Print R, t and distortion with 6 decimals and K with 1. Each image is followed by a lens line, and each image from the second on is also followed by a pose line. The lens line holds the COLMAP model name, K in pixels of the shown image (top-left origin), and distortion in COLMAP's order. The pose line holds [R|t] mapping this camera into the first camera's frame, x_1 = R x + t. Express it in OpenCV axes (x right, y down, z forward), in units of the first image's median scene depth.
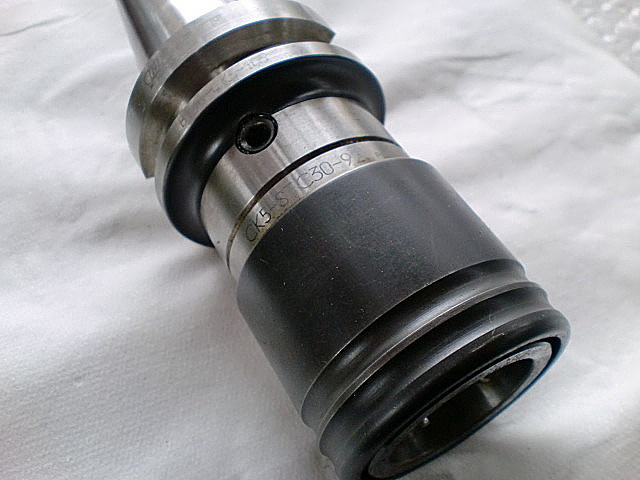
lens RADIAL K [[656.5, 0, 320.0], [0, 656.5, 240.0], [0, 0, 1]] dist [0.035403, -0.156736]
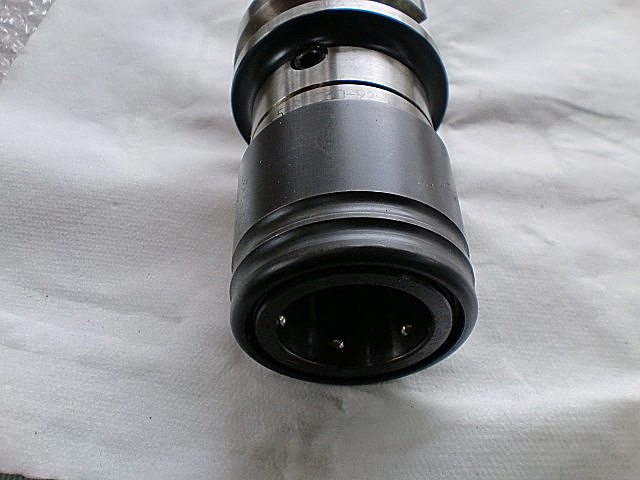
lens RADIAL K [[656.5, 0, 320.0], [0, 656.5, 240.0], [0, 0, 1]] dist [0.035403, -0.156736]
pose [[0.876676, 0.386544, -0.286397, 0.293094], [-0.409072, 0.912262, -0.020930, 0.117458], [0.253178, 0.135506, 0.957882, -0.070011]]
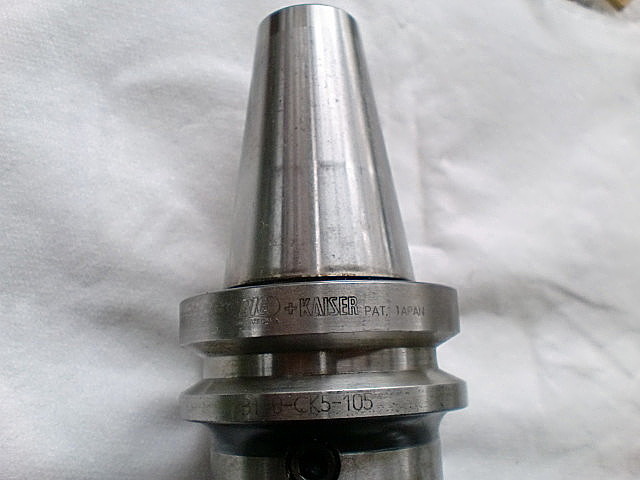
lens RADIAL K [[656.5, 0, 320.0], [0, 656.5, 240.0], [0, 0, 1]] dist [0.035403, -0.156736]
pose [[0.849729, 0.503308, 0.156975, -0.279178], [-0.526885, 0.800074, 0.286836, -0.484641], [0.018775, -0.326440, 0.945031, 0.214233]]
